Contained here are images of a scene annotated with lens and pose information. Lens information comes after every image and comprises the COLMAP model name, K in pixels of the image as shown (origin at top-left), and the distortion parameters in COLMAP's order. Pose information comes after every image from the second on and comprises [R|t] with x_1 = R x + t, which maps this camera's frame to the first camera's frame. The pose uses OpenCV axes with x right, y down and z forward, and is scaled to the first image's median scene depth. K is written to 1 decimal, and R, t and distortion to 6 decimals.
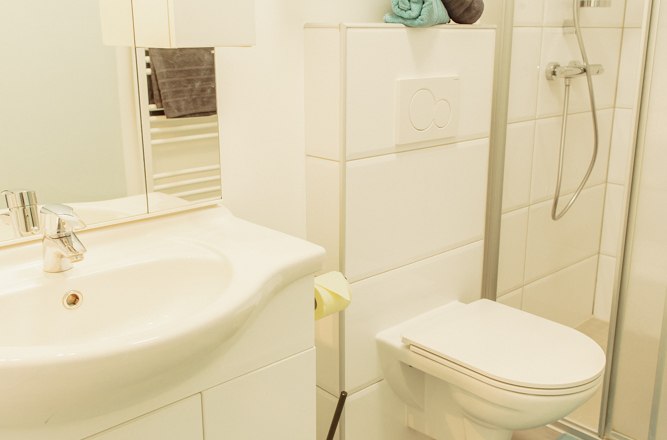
lens RADIAL K [[677.0, 0, 333.4], [0, 677.0, 220.8], [0, 0, 1]] dist [0.025203, 0.000000]
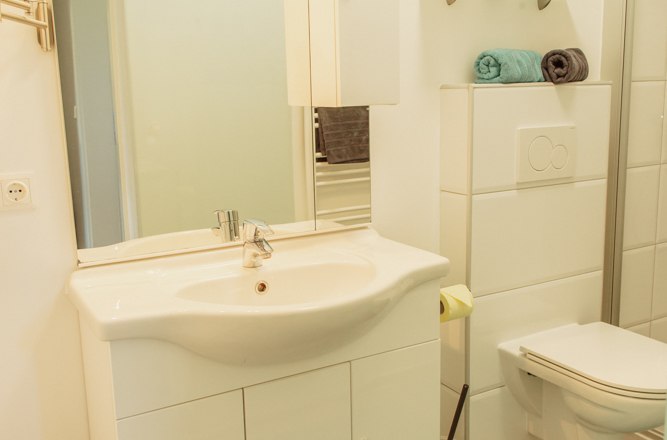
lens RADIAL K [[677.0, 0, 333.2], [0, 677.0, 218.9], [0, 0, 1]] dist [0.025203, 0.000000]
pose [[0.974962, 0.017877, -0.221651, 0.043186], [-0.035879, 0.996350, -0.077458, 0.055814], [0.219457, 0.083471, 0.972045, -0.226577]]
